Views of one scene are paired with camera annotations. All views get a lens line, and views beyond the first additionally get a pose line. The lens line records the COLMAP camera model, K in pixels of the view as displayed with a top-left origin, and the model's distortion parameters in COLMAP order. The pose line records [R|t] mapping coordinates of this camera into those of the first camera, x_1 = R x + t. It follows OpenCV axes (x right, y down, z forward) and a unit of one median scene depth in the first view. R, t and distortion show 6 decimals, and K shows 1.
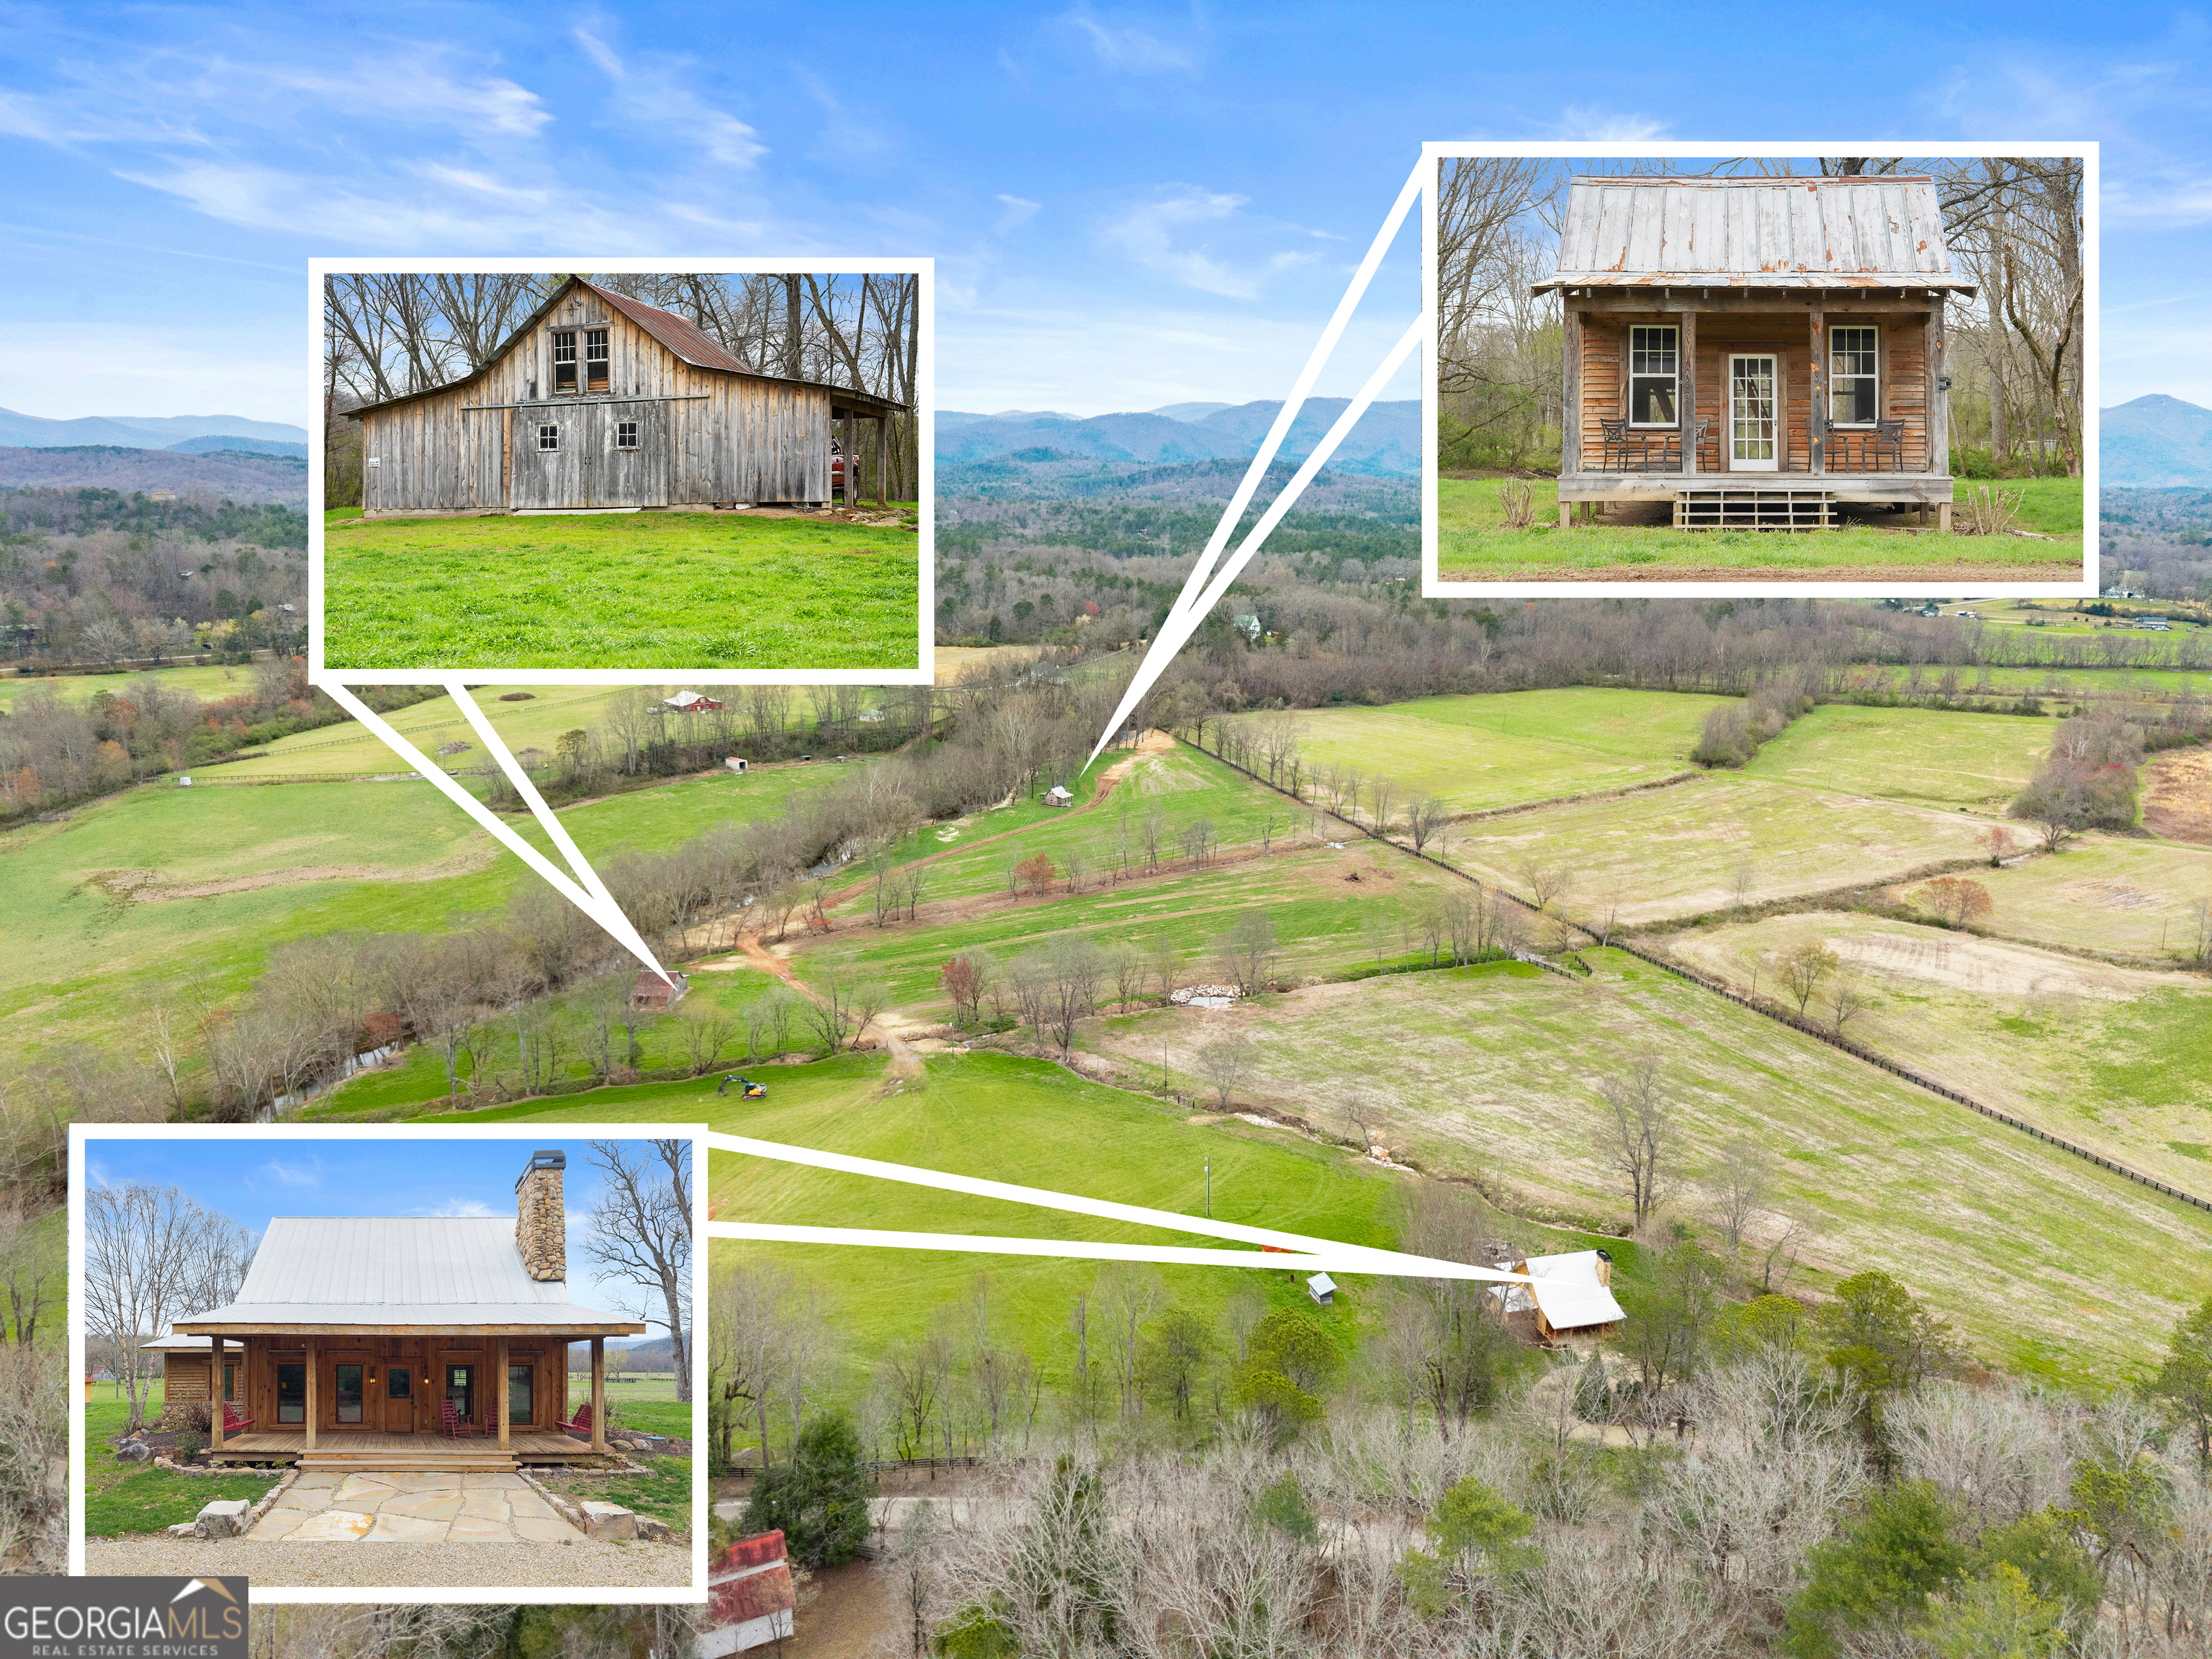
lens RADIAL K [[1487.0, 0, 1106.0], [0, 1487.0, 829.5], [0, 0, 1]] dist [0.047598, -0.040811]
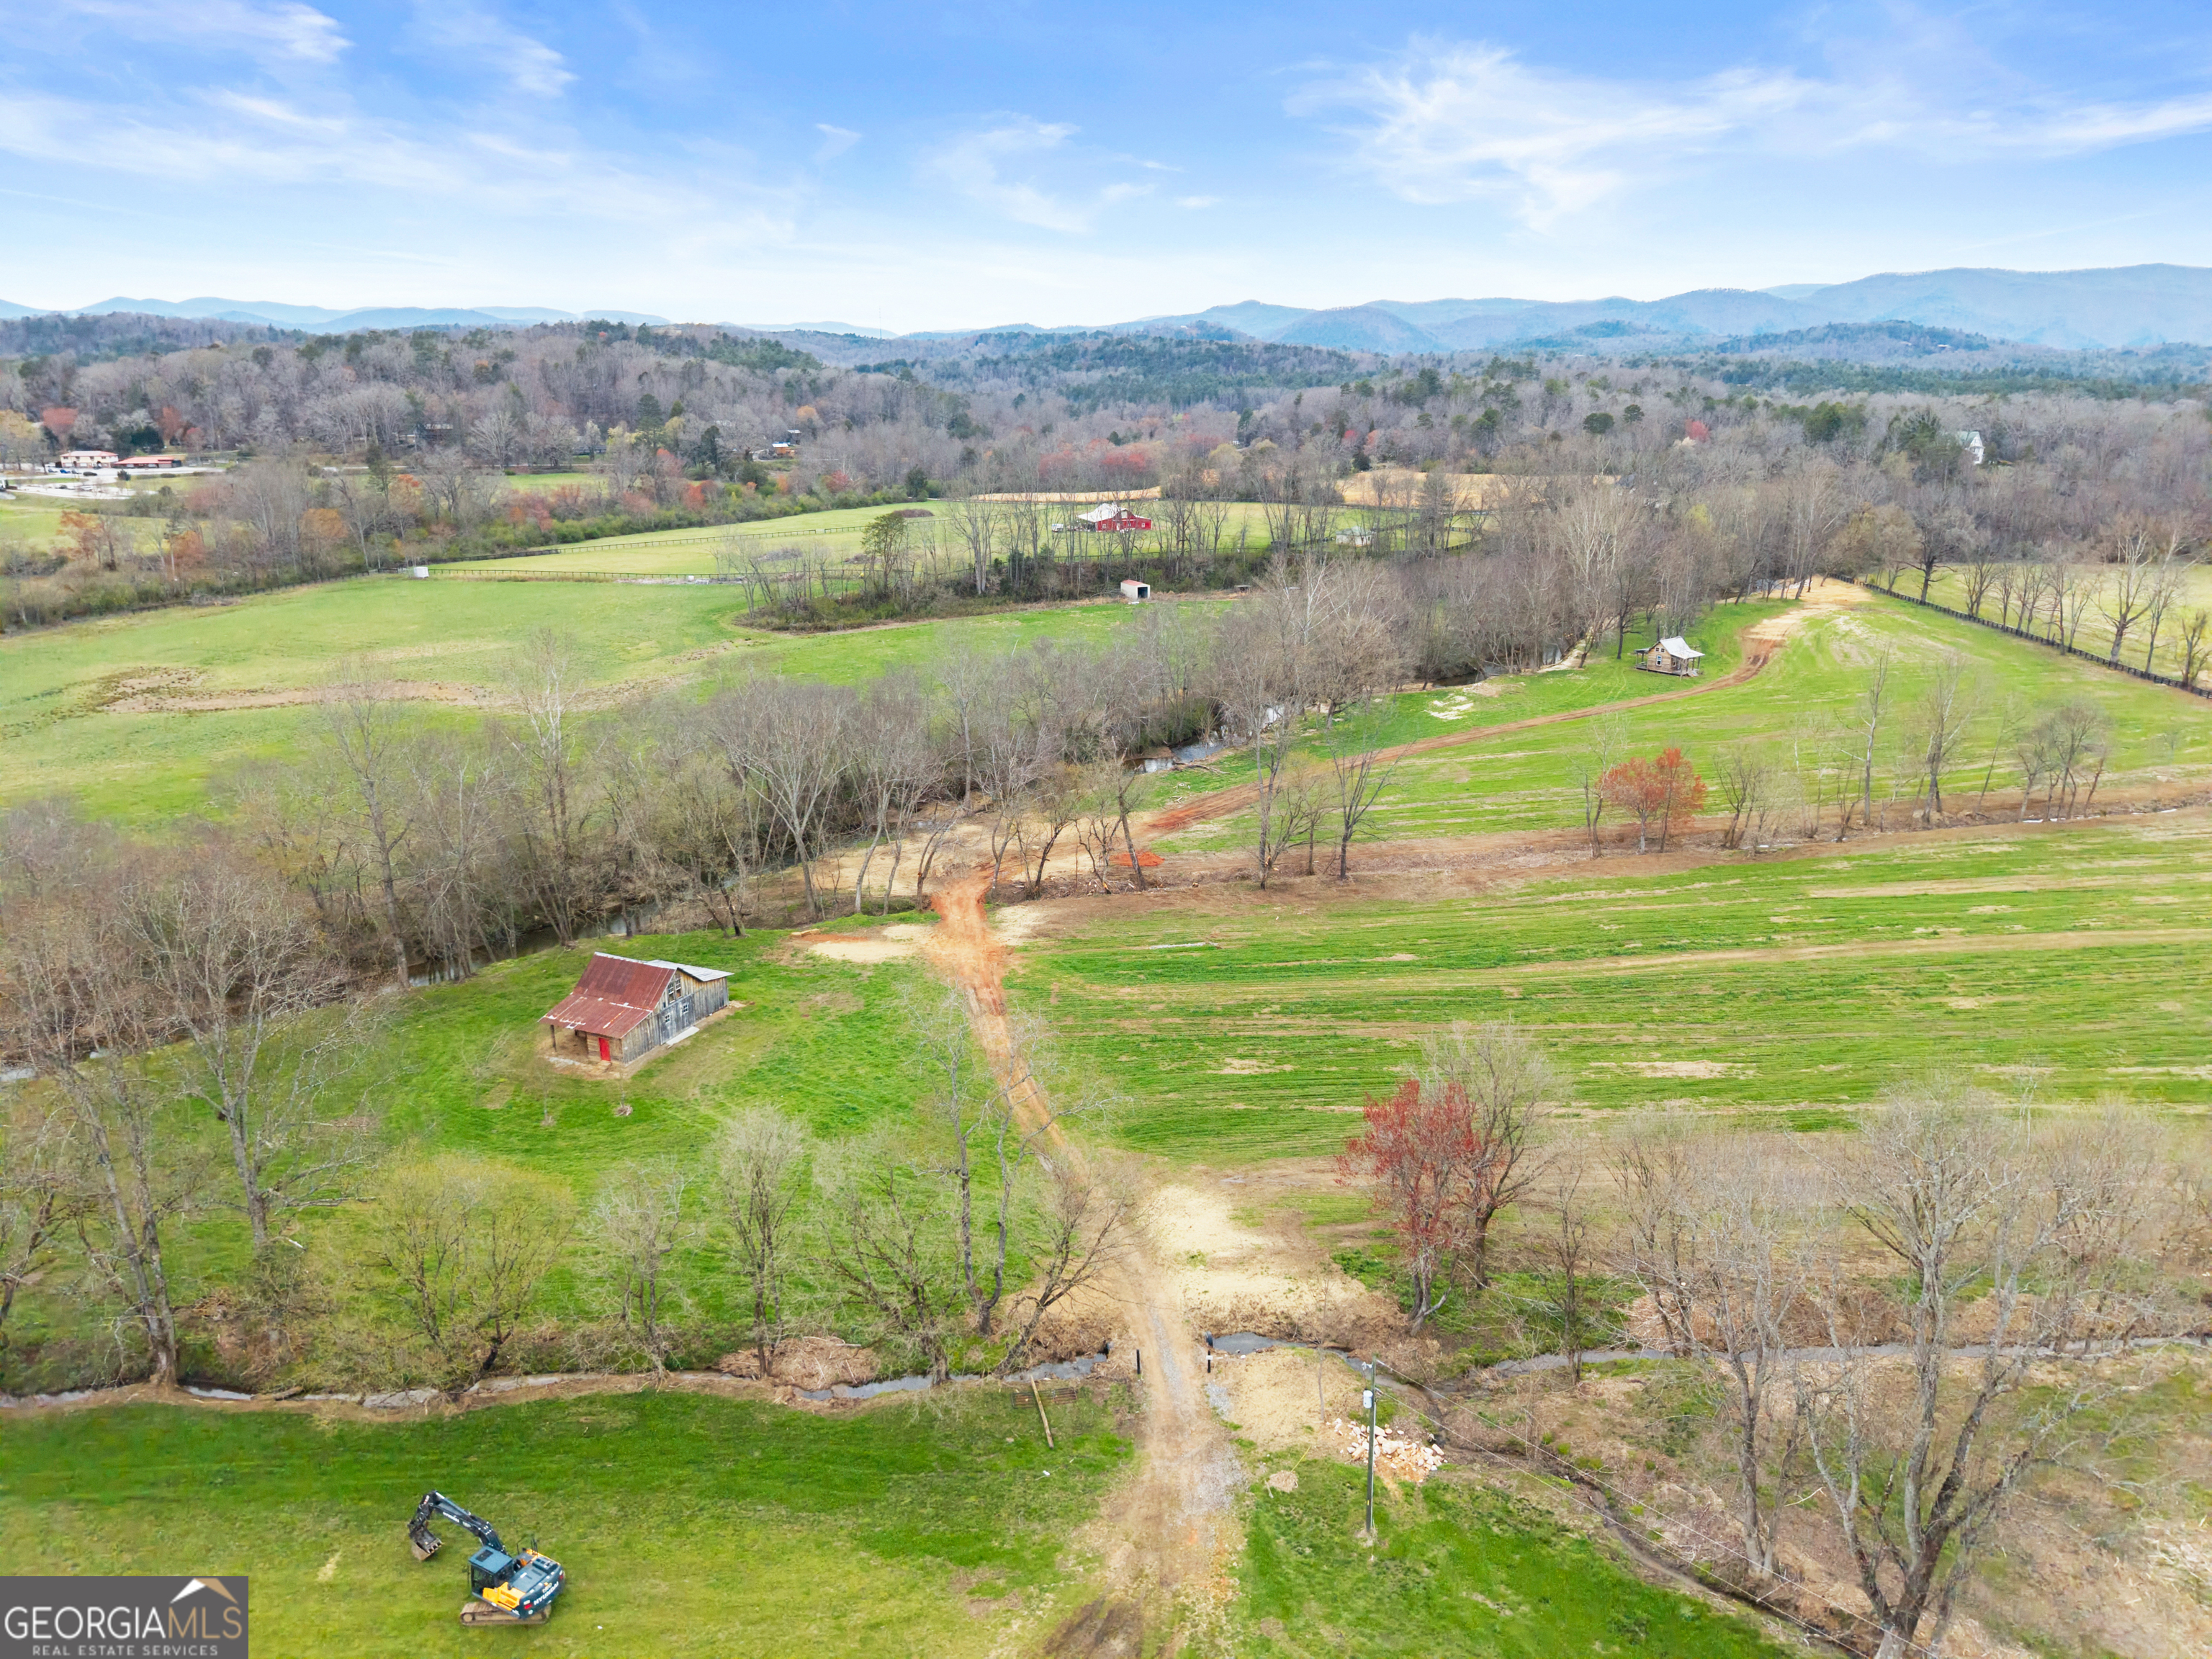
lens RADIAL K [[1487.0, 0, 1106.0], [0, 1487.0, 829.5], [0, 0, 1]] dist [0.047598, -0.040811]
pose [[0.940071, 0.096031, -0.327177, -0.049576], [-0.076419, 0.994450, 0.072313, 0.018942], [0.332305, -0.042977, 0.942192, 0.513498]]
